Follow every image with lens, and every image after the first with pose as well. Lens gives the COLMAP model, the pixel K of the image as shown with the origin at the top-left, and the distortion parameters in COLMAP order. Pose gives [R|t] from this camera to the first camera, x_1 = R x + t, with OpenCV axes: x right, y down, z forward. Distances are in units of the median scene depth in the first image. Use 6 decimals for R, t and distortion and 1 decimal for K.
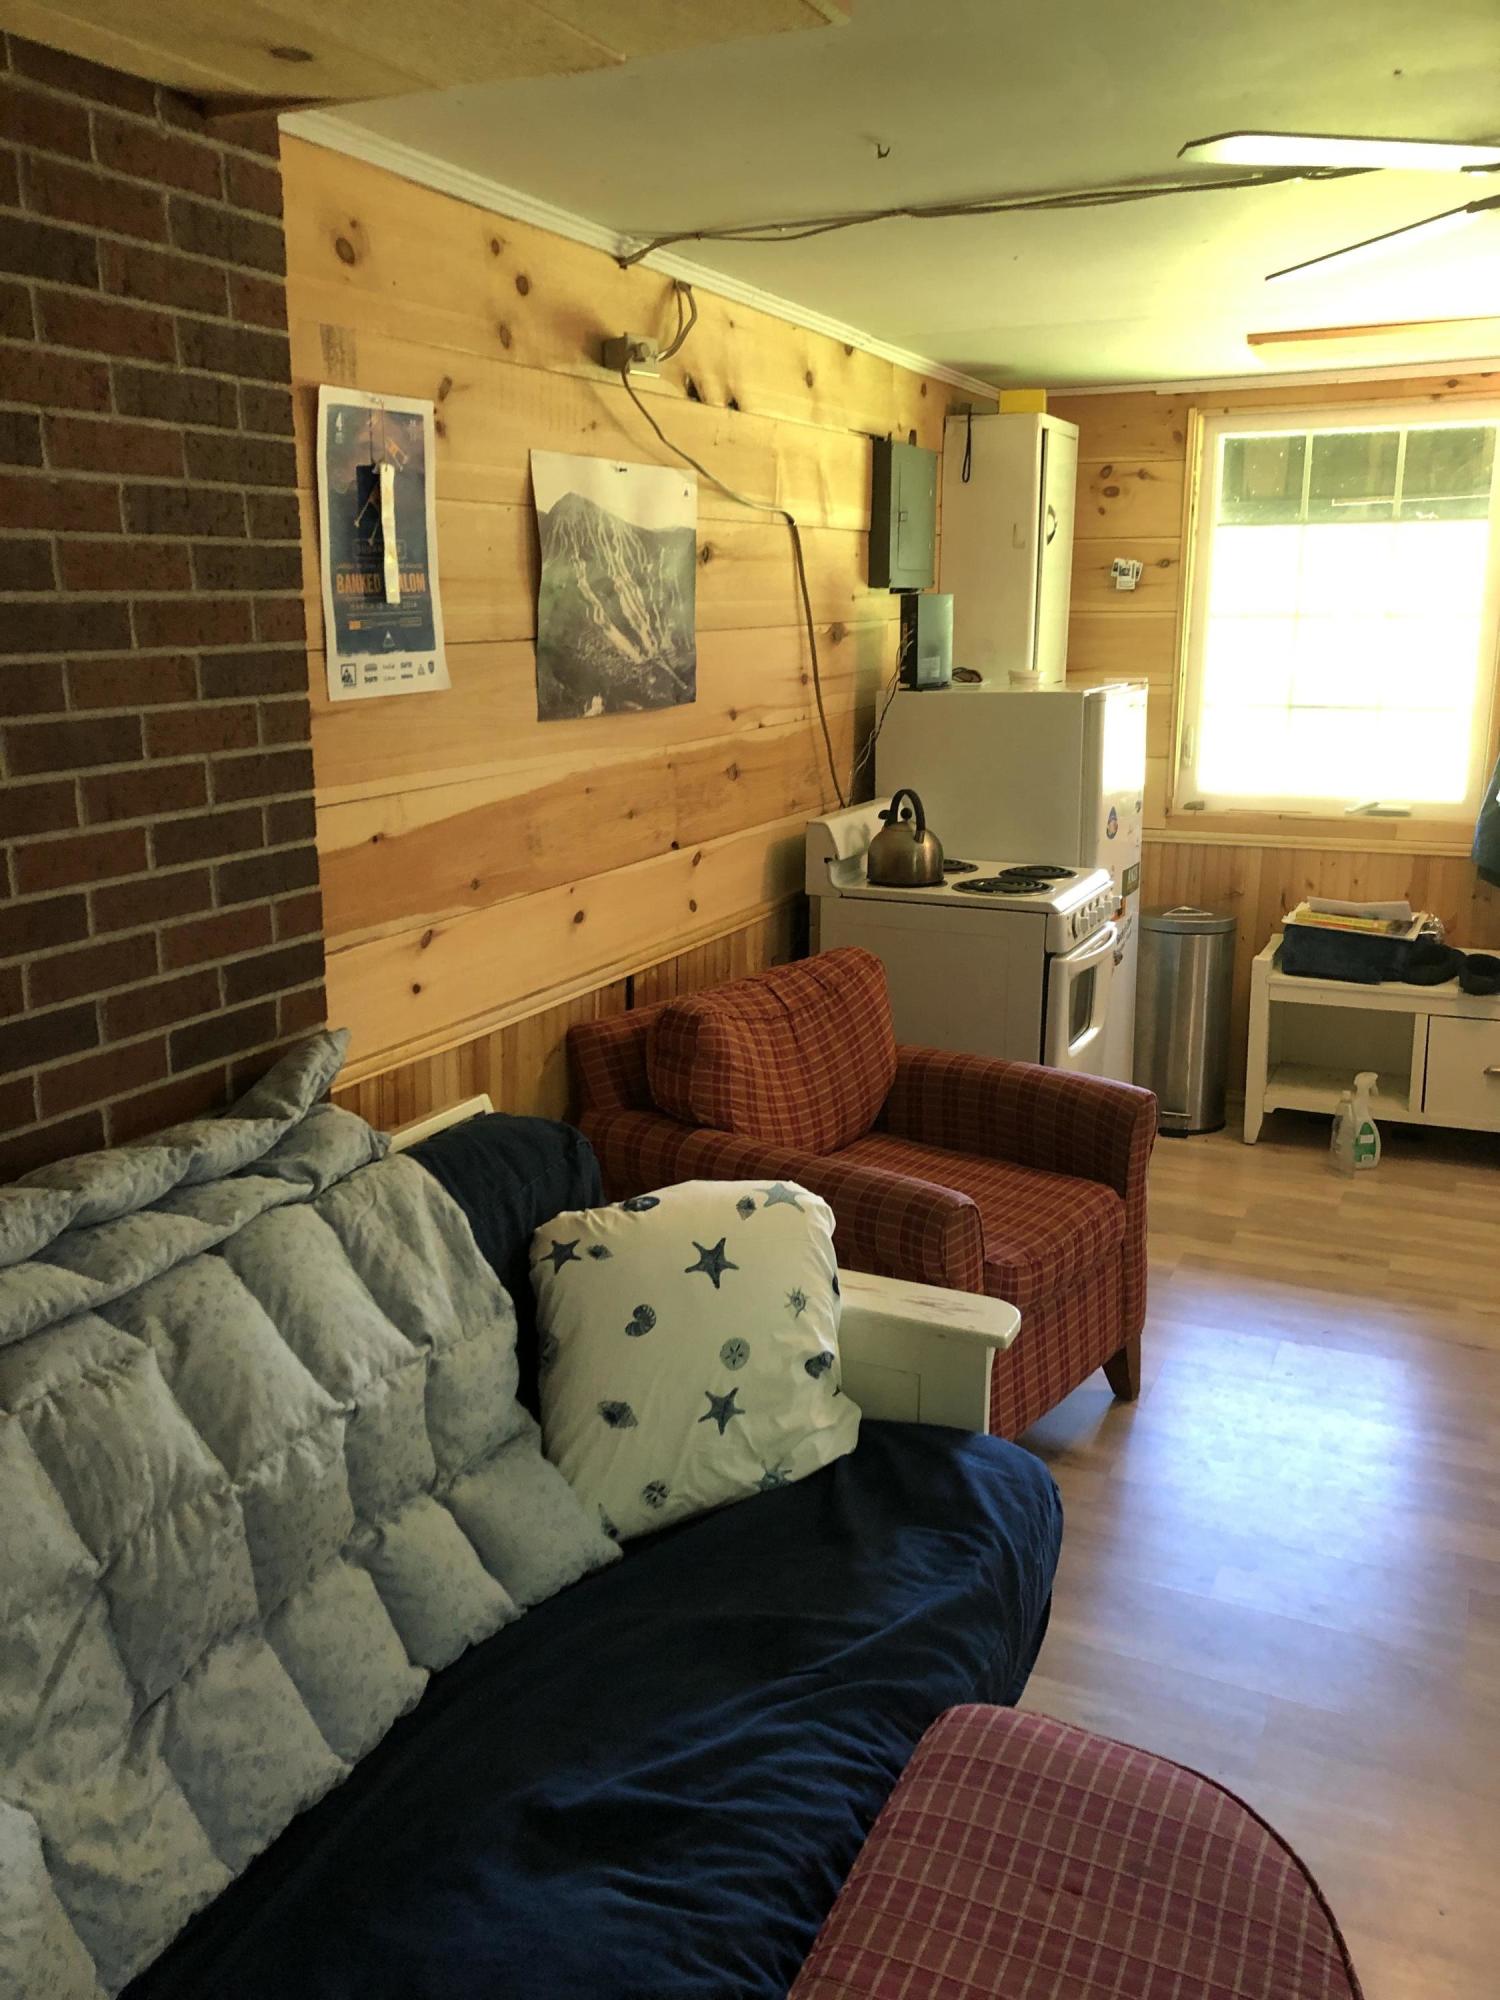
lens RADIAL K [[1636.4, 0, 749.7], [0, 1636.4, 1004.1], [0, 0, 1]] dist [0.008104, 0.004409]
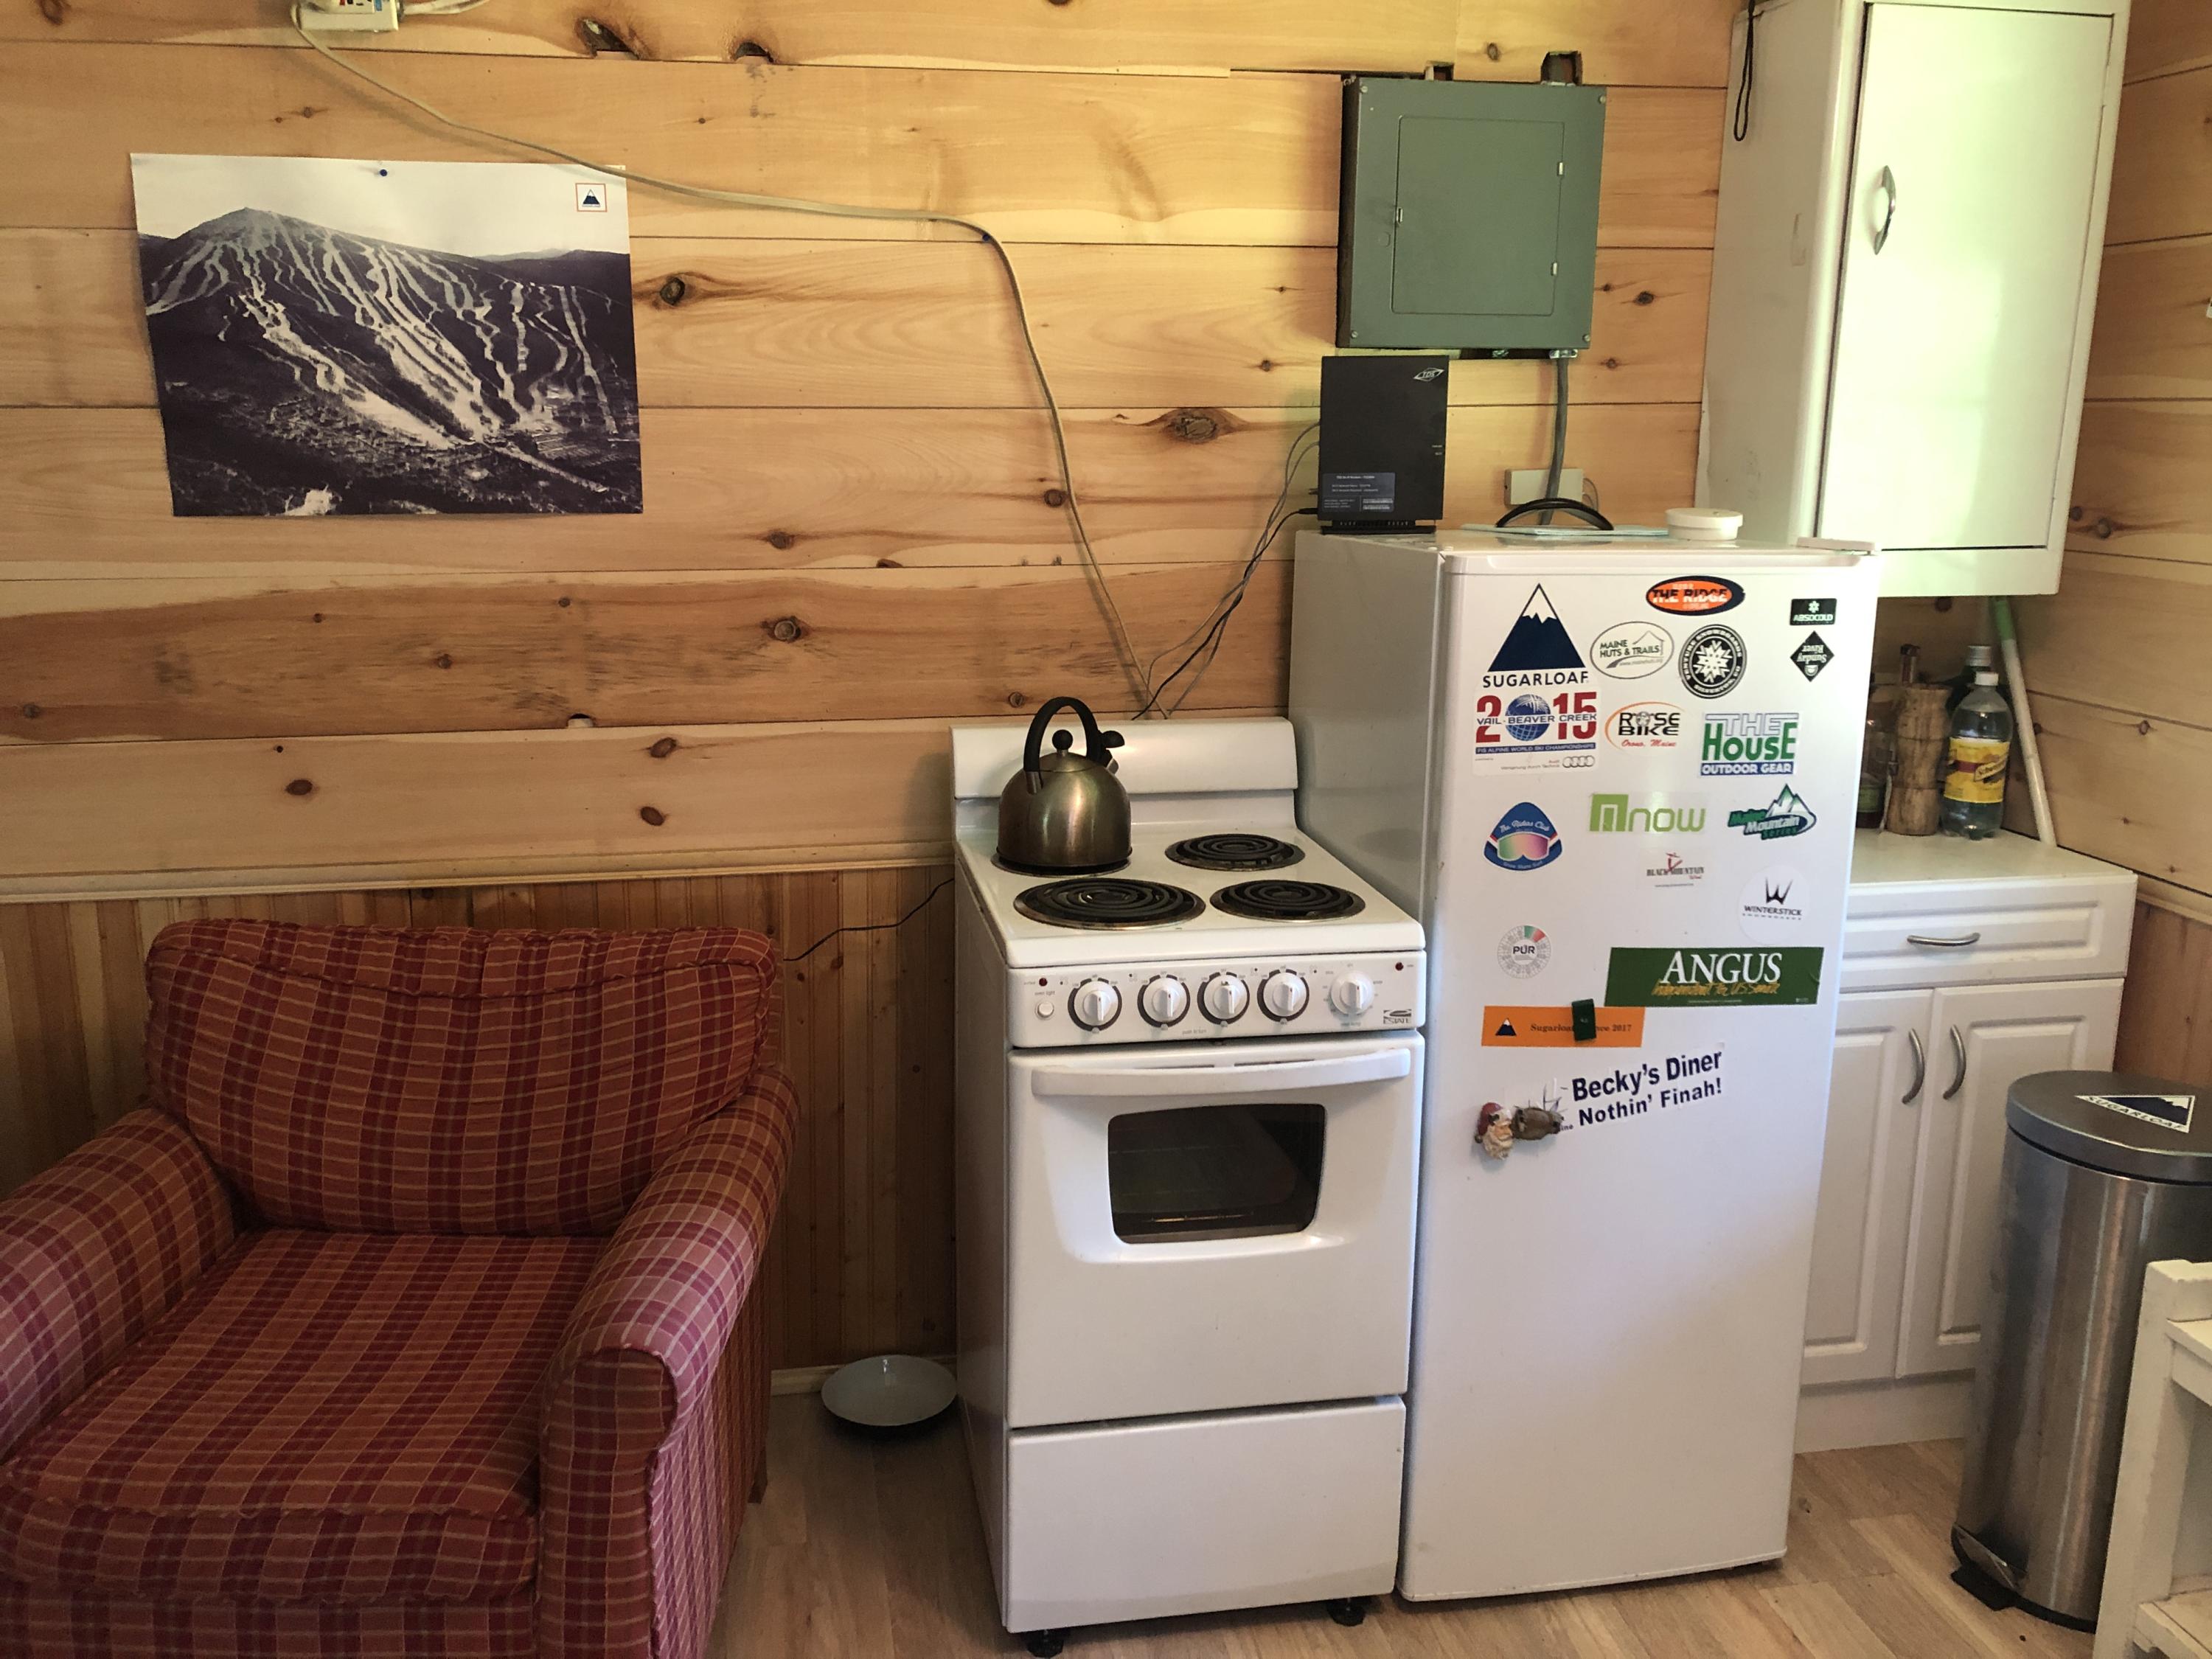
lens RADIAL K [[1809.9, 0, 1102.6], [0, 1809.9, 817.4], [0, 0, 1]] dist [0.008104, 0.004409]
pose [[0.565383, 0.180292, -0.804883, 0.745090], [-0.200997, 0.976518, 0.077549, -0.172336], [0.799964, 0.117934, 0.588345, 0.794358]]
